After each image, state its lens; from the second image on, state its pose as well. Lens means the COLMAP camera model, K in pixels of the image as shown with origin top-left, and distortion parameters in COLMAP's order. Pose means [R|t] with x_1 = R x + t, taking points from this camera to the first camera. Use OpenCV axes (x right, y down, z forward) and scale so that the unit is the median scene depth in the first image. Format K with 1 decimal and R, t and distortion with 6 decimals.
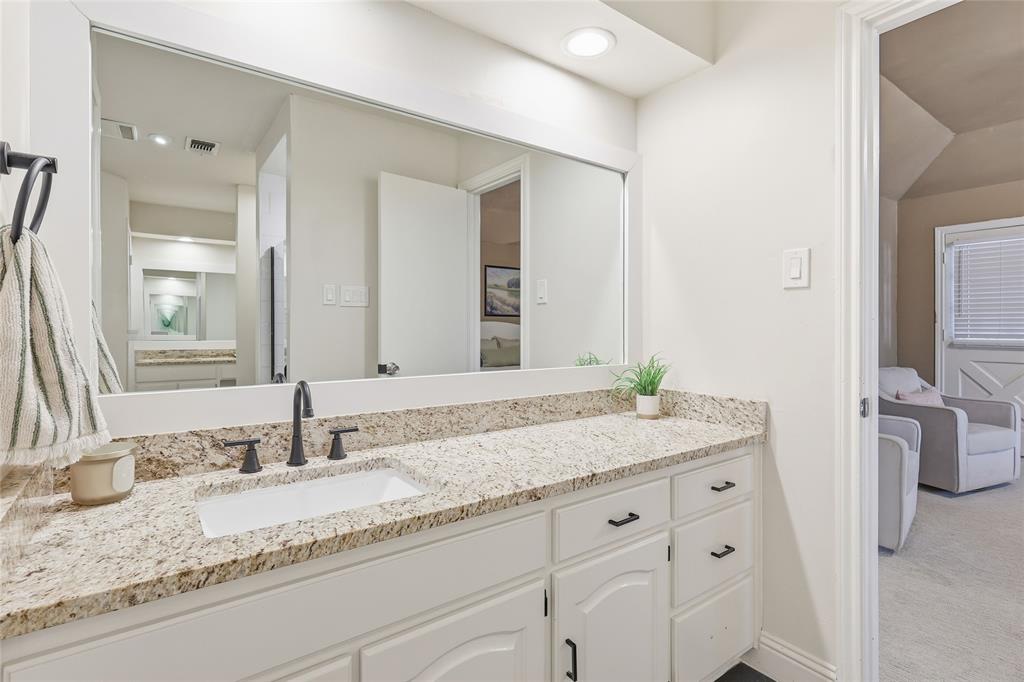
lens RADIAL K [[501.6, 0, 513.7], [0, 501.6, 345.7], [0, 0, 1]] dist [0.004560, -0.000707]
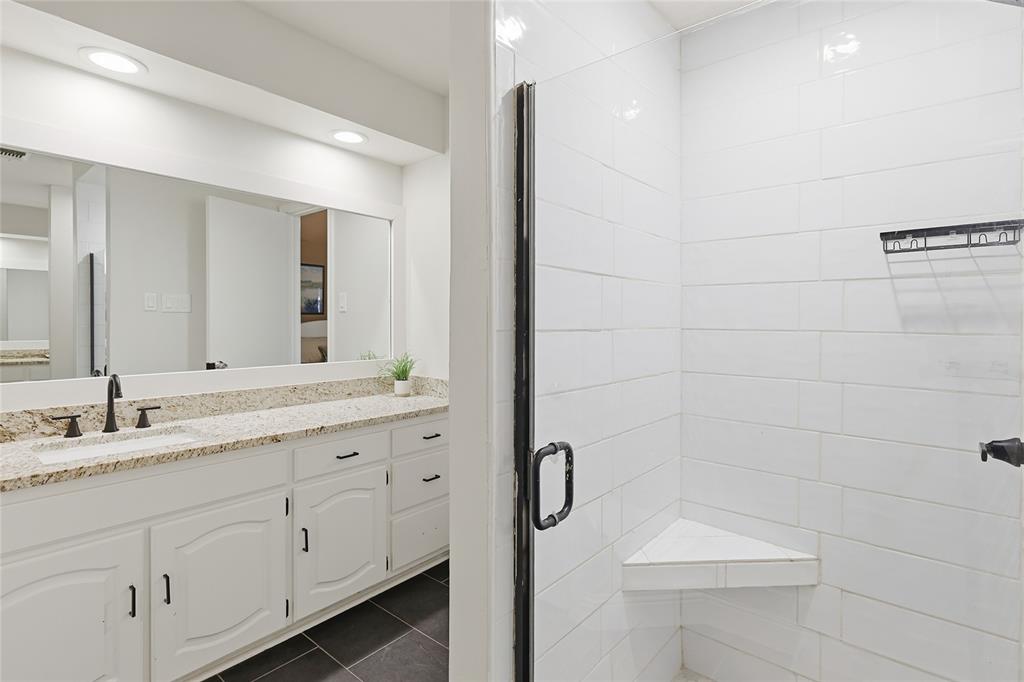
lens RADIAL K [[501.6, 0, 512.5], [0, 501.6, 337.1], [0, 0, 1]] dist [0.004560, -0.000707]
pose [[0.969832, -0.005851, 0.243704, 0.326411], [0.007379, 0.999958, -0.005358, -0.020791], [-0.243663, 0.006995, 0.969835, -0.663242]]
